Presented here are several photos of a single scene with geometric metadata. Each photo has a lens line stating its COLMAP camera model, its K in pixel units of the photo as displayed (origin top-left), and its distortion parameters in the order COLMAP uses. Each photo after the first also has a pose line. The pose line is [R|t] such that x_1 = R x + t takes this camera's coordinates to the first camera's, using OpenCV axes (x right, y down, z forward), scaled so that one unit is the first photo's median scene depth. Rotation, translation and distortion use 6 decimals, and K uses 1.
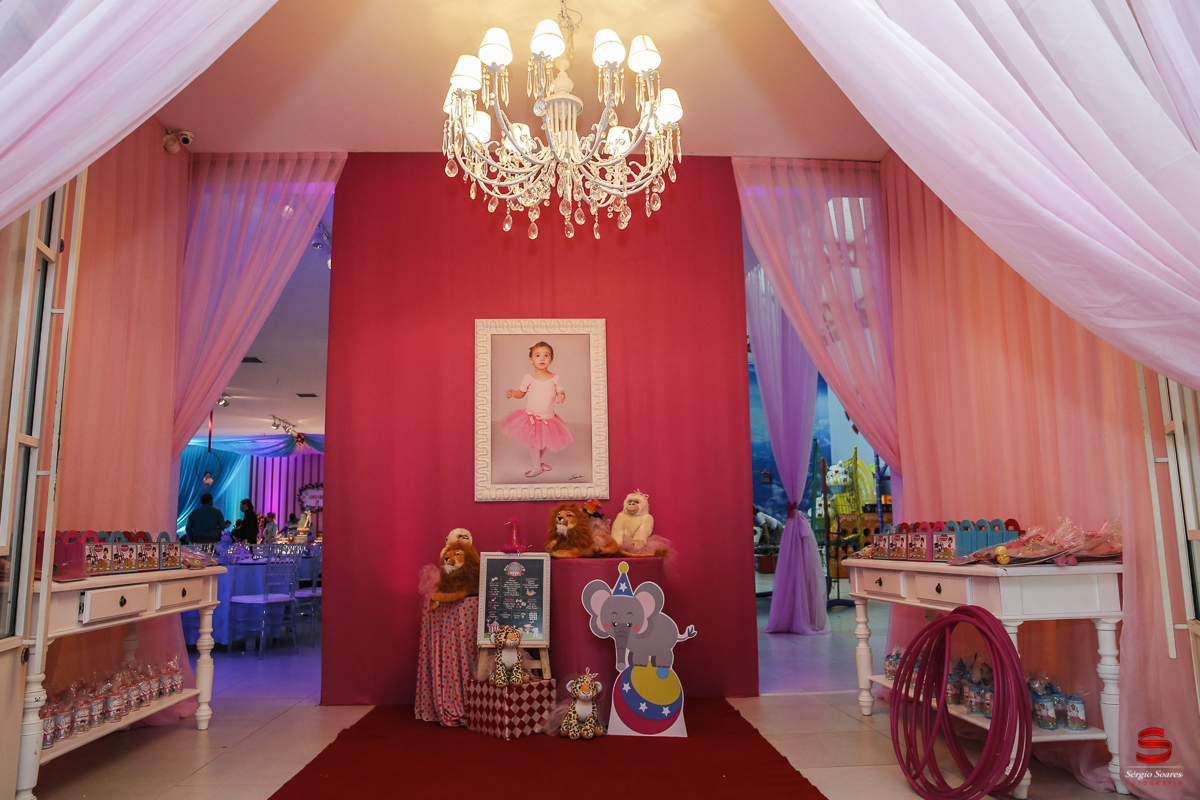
lens RADIAL K [[849.8, 0, 600.0], [0, 849.8, 400.0], [0, 0, 1]] dist [-0.065214, 0.005569]
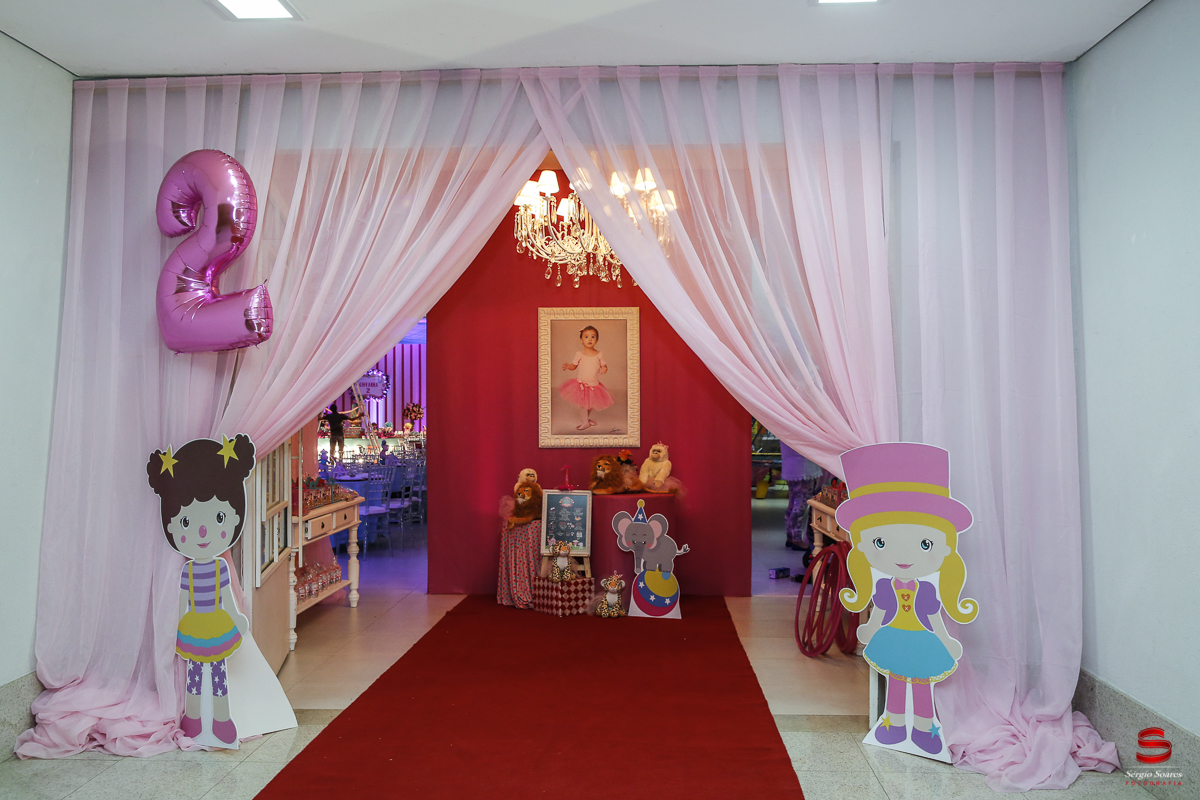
lens RADIAL K [[1037.7, 0, 600.0], [0, 1037.7, 400.0], [0, 0, 1]] dist [-0.004250, -0.007095]
pose [[0.995739, 0.013221, -0.091265, 0.113951], [-0.000453, 0.990359, 0.138522, -0.215148], [0.092216, -0.137890, 0.986145, -0.702716]]
